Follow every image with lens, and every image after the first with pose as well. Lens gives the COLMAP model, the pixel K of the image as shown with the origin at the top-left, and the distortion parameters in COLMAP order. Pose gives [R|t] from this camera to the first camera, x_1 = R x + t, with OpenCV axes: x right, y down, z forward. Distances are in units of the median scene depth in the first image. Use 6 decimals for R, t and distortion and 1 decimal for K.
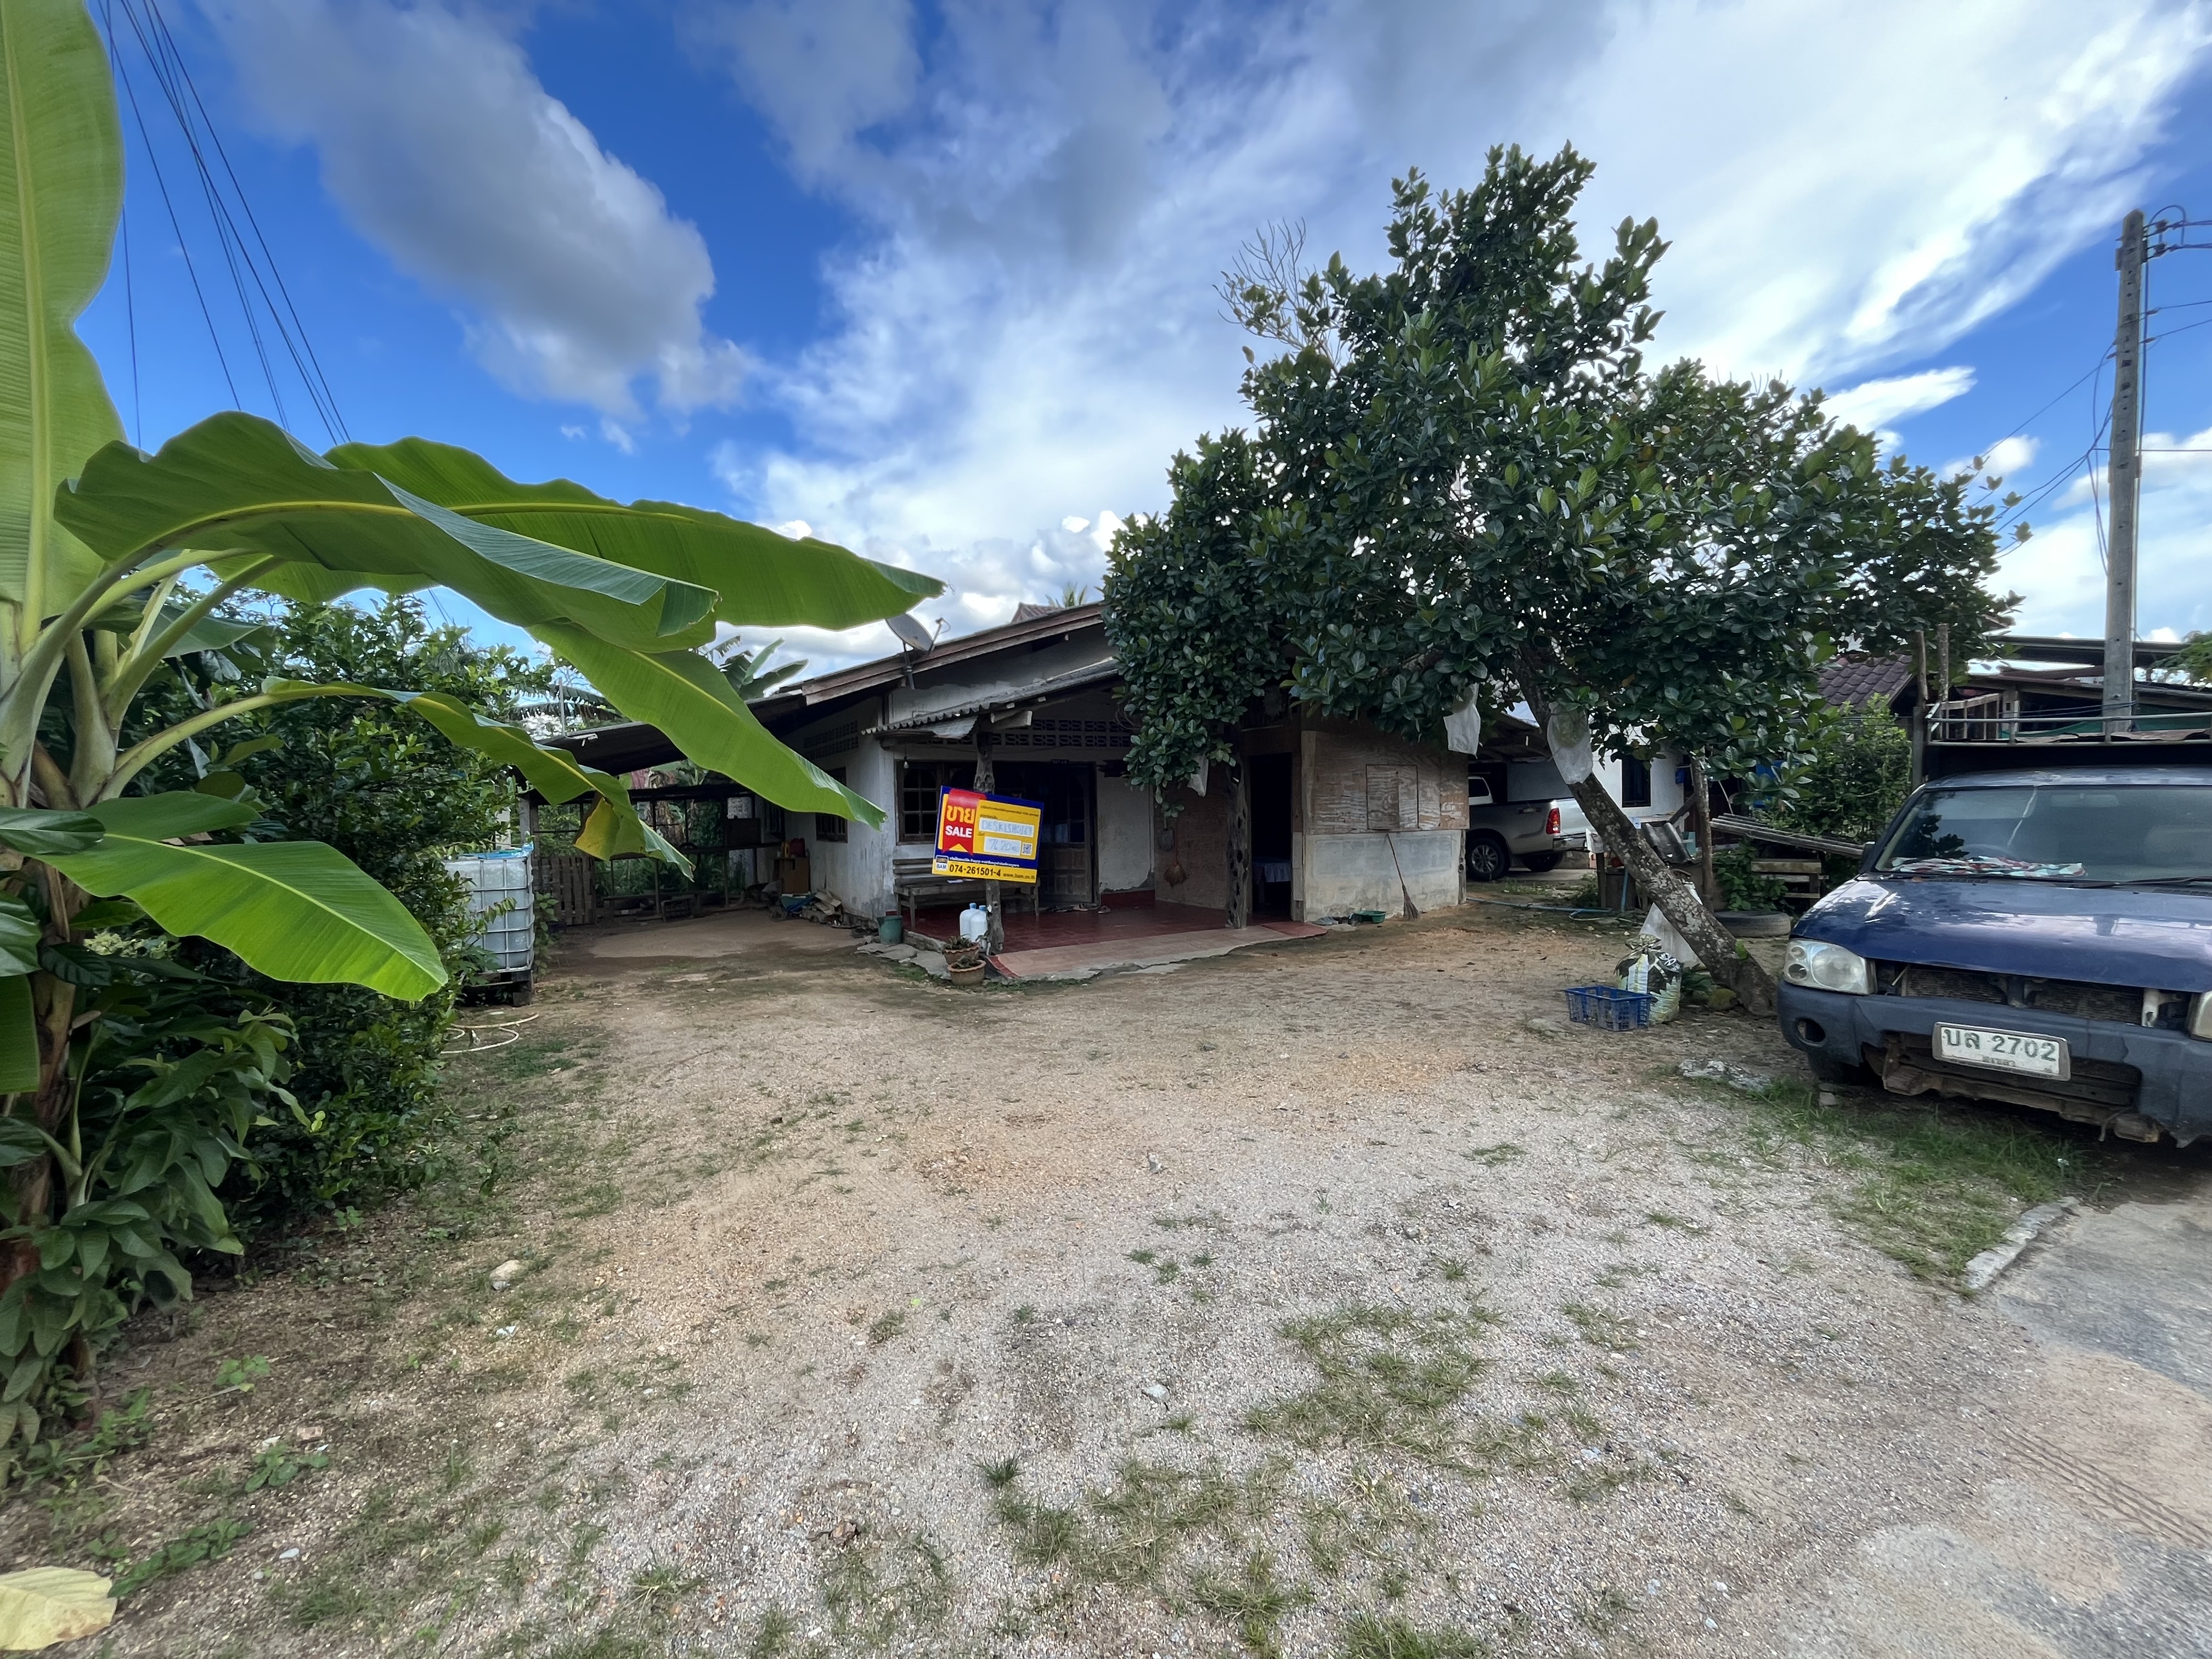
lens RADIAL K [[898.9, 0, 1099.7], [0, 898.9, 825.3], [0, 0, 1]] dist [-0.002662, 0.000236]
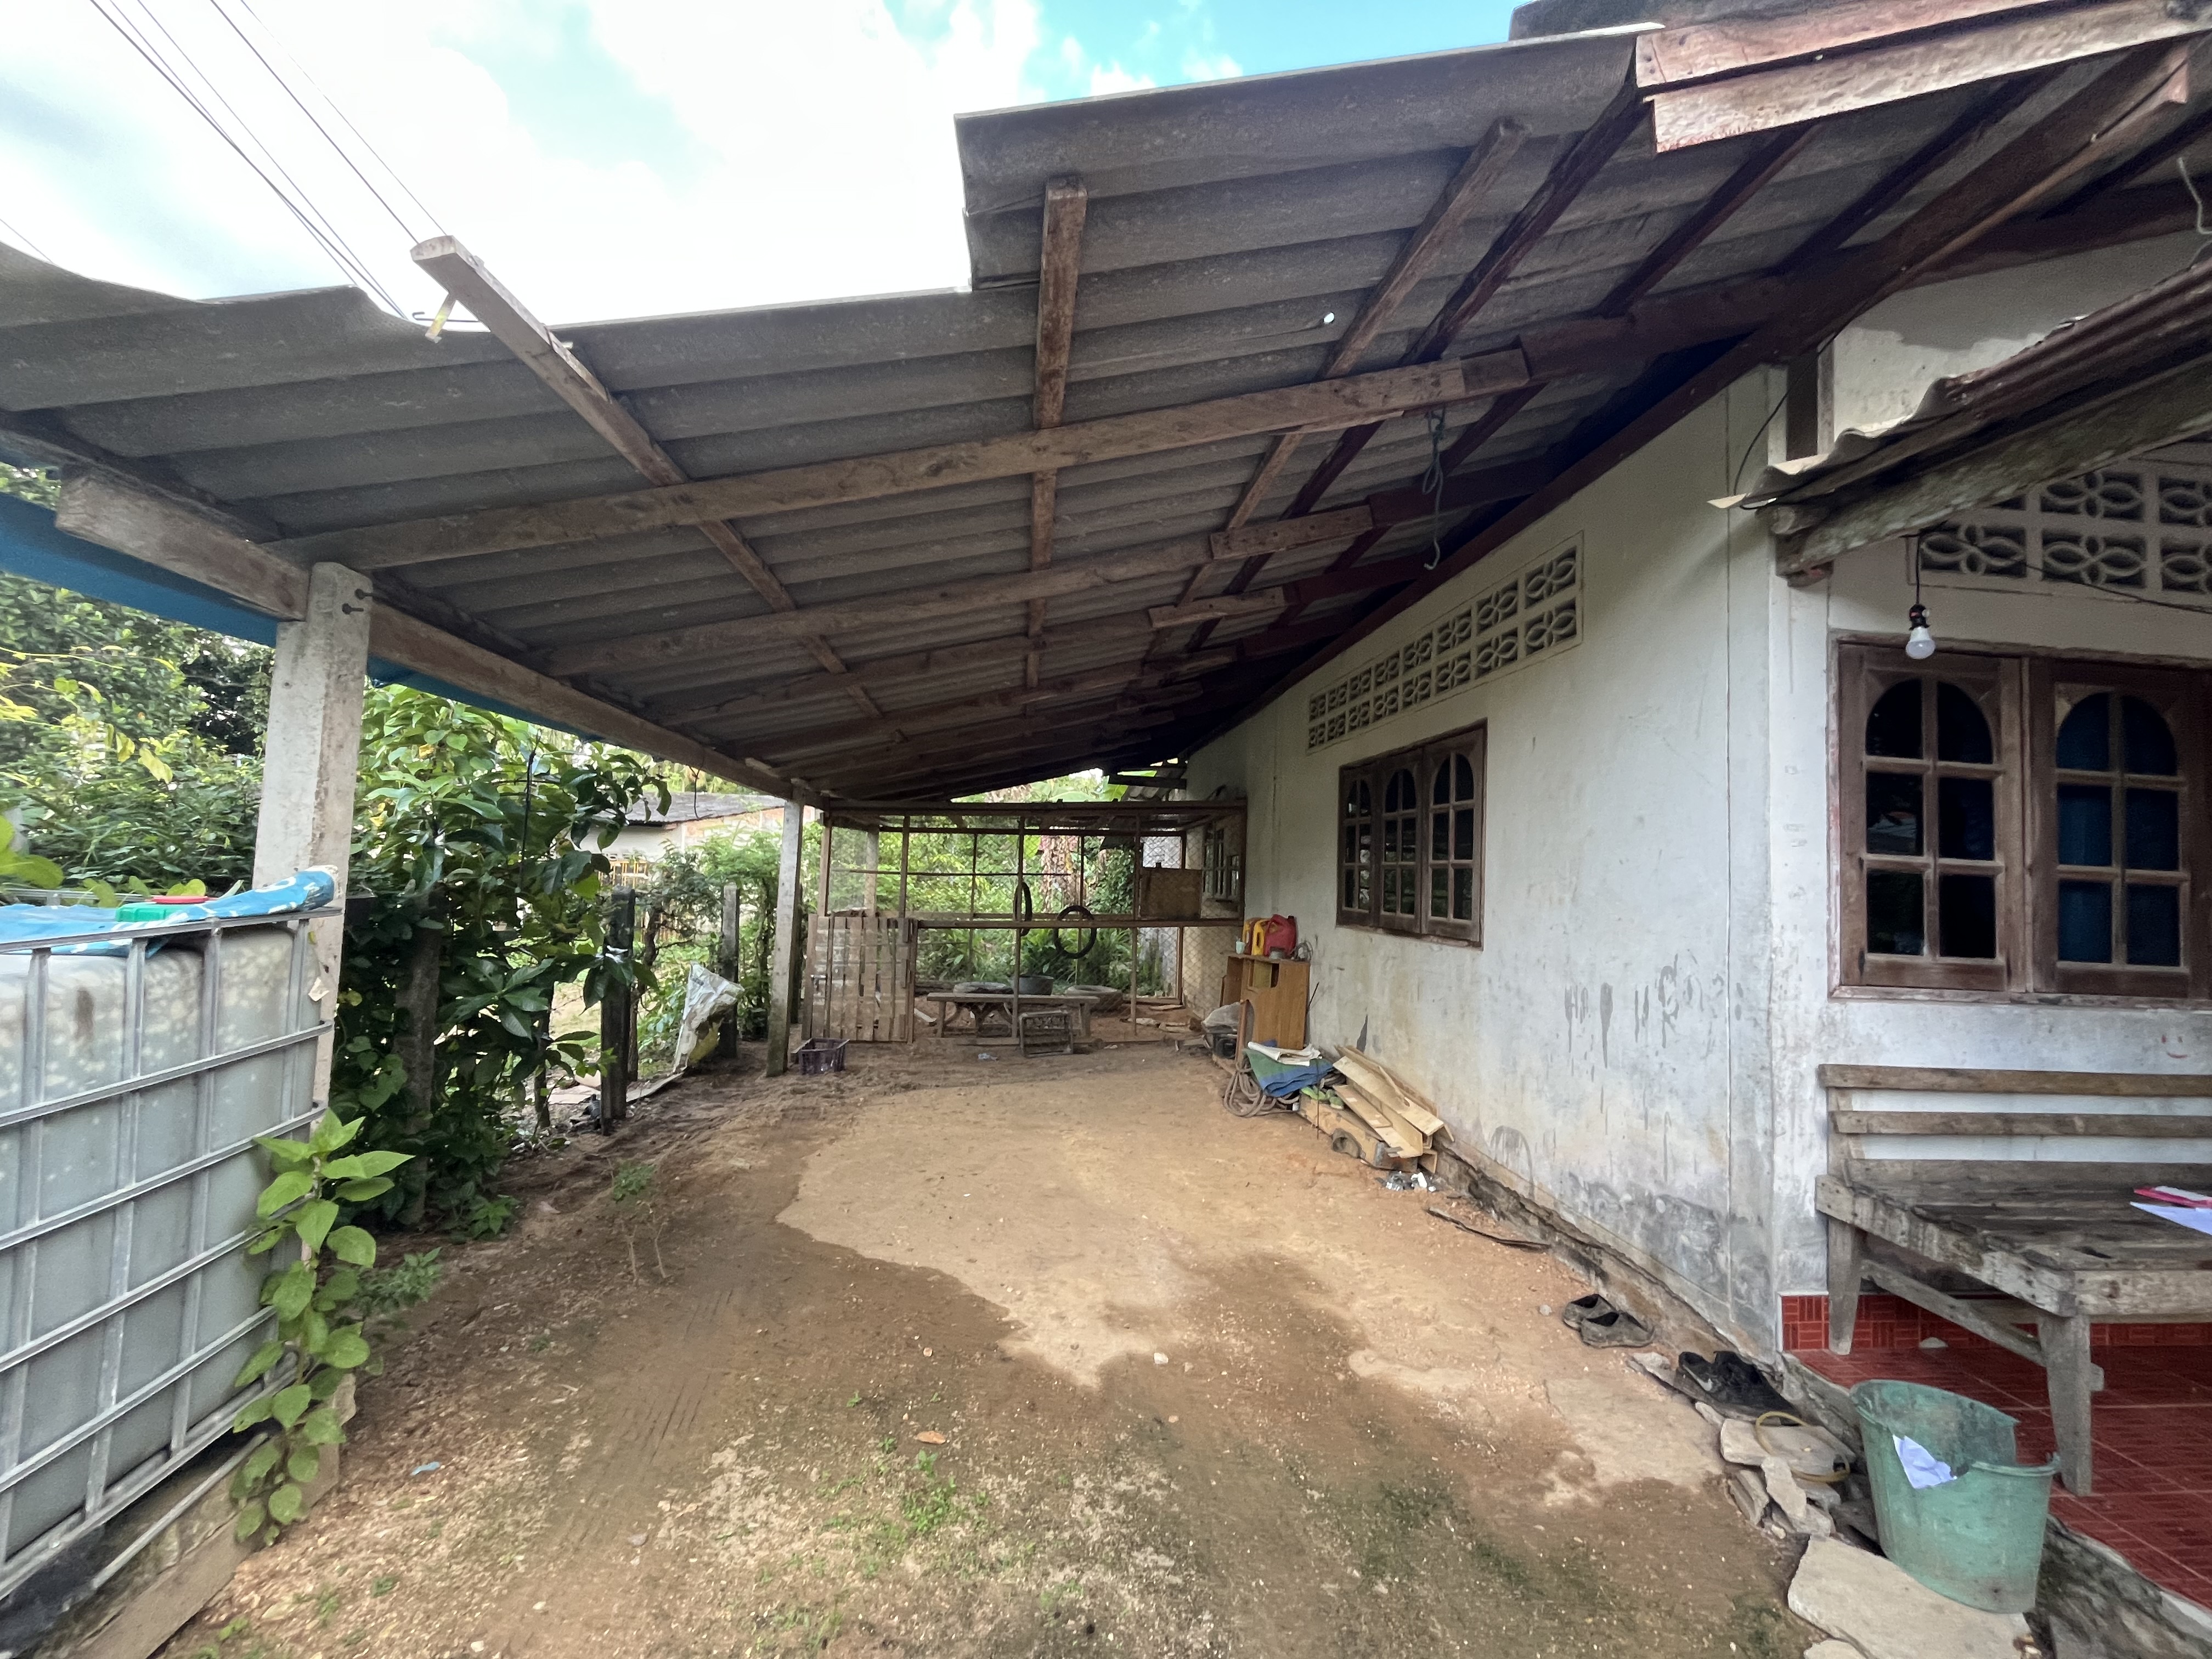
lens RADIAL K [[898.9, 0, 1099.7], [0, 898.9, 825.3], [0, 0, 1]] dist [-0.002662, 0.000236]
pose [[0.903979, 0.037436, -0.425936, -0.412540], [-0.071535, 0.995361, -0.064338, 0.008522], [0.421551, 0.088630, 0.902463, 0.983651]]
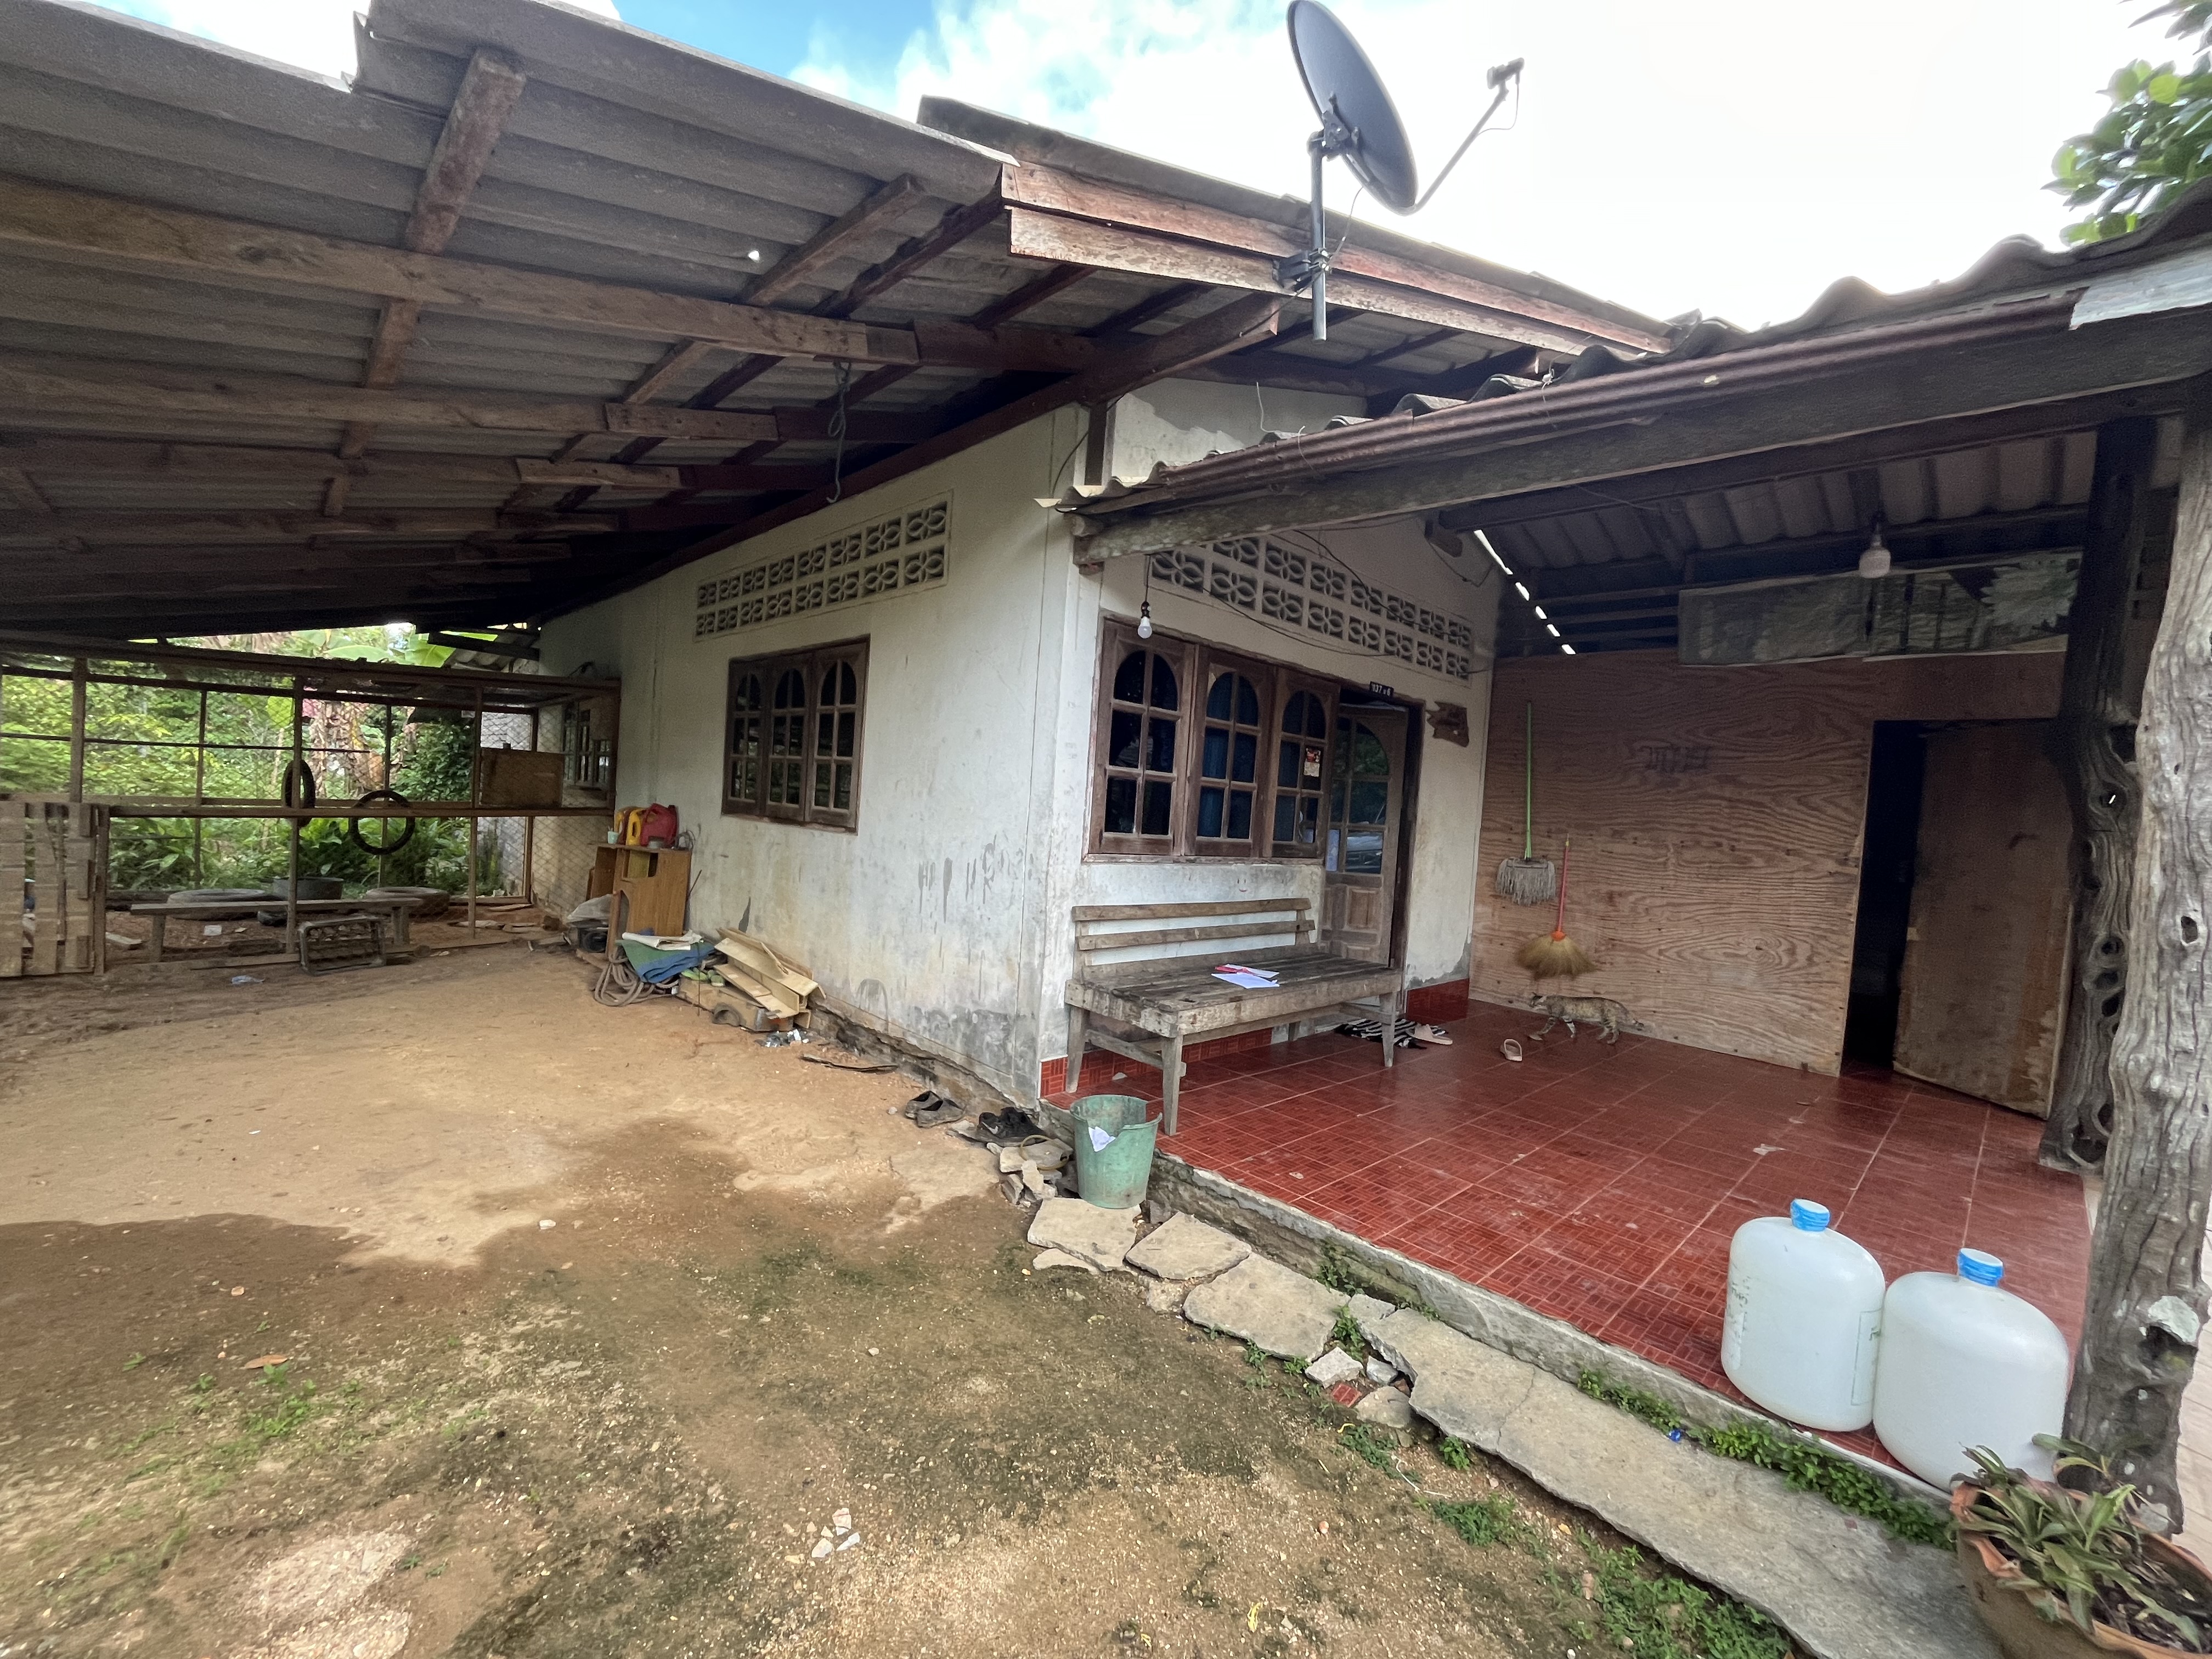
lens RADIAL K [[898.9, 0, 1099.7], [0, 898.9, 825.3], [0, 0, 1]] dist [-0.002662, 0.000236]
pose [[0.968893, 0.085423, 0.232268, -0.413668], [-0.087513, 0.996163, -0.001311, 0.010987], [-0.231489, -0.019056, 0.972651, 0.926901]]
